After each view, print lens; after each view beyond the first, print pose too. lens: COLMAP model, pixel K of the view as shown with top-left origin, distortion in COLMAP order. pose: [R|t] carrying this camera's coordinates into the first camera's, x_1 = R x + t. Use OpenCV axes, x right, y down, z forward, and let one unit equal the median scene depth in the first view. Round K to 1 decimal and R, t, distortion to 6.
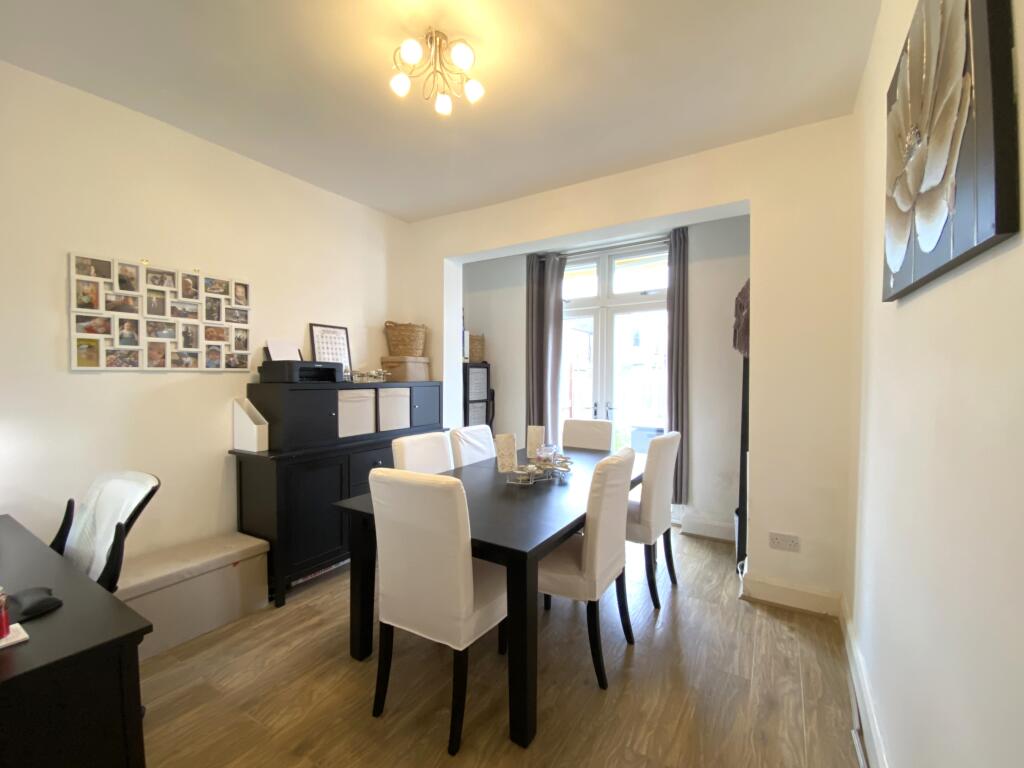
lens RADIAL K [[428.2, 0, 512.0], [0, 428.2, 384.0], [0, 0, 1]] dist [-0.042791, -0.000224]
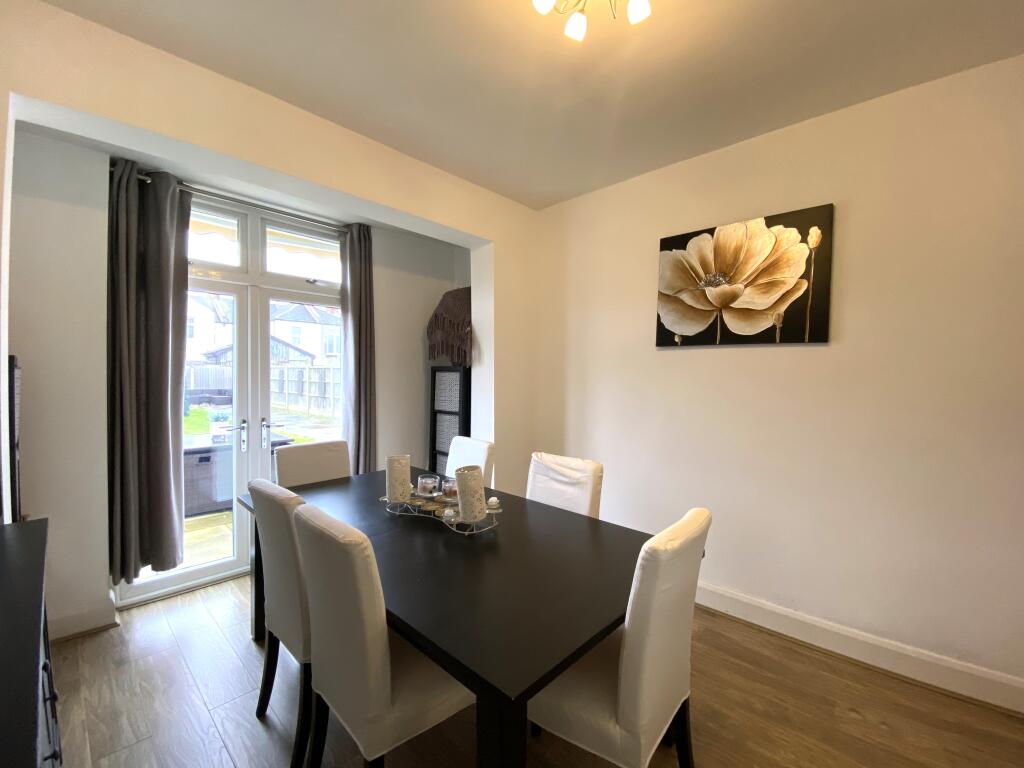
lens RADIAL K [[420.8, 0, 512.0], [0, 420.8, 384.0], [0, 0, 1]] dist [0.000814, -0.000055]
pose [[0.203553, -0.014048, 0.978963, -0.670671], [0.011667, 0.999861, 0.011922, -0.025631], [-0.978994, 0.008995, 0.203689, 0.693522]]
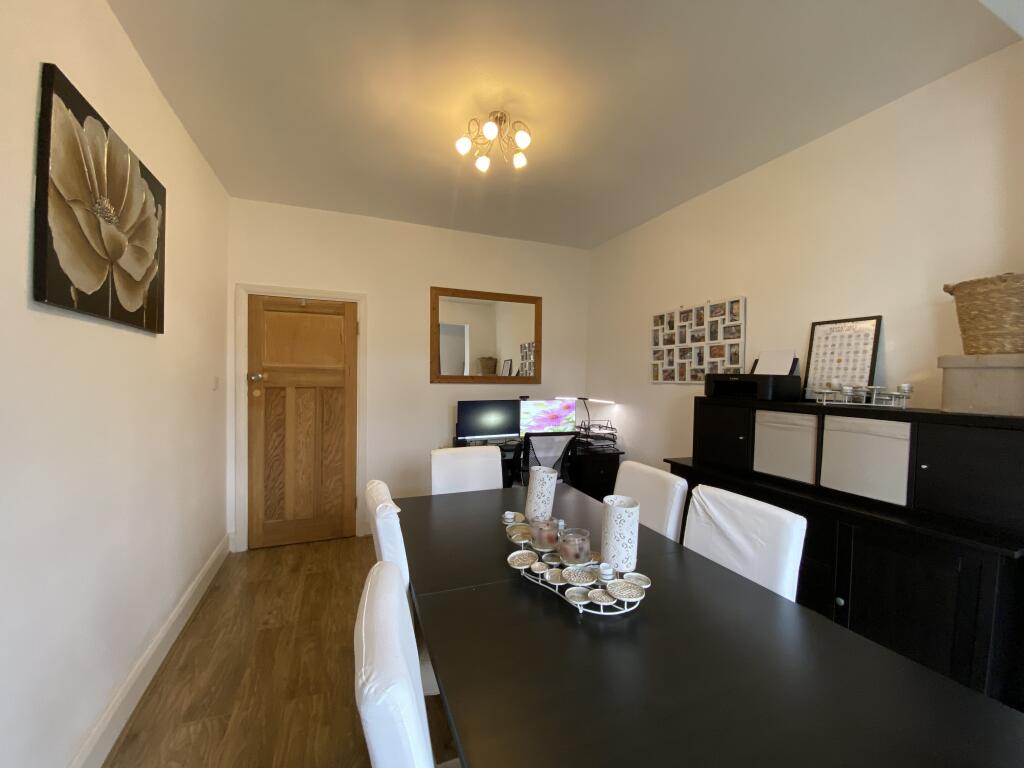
lens RADIAL K [[420.8, 0, 512.0], [0, 420.8, 384.0], [0, 0, 1]] dist [0.000814, -0.000055]
pose [[-0.606840, -0.000356, -0.794824, 0.560168], [-0.034488, 0.999070, 0.025884, -0.042063], [0.794075, 0.043119, -0.606288, 1.275421]]
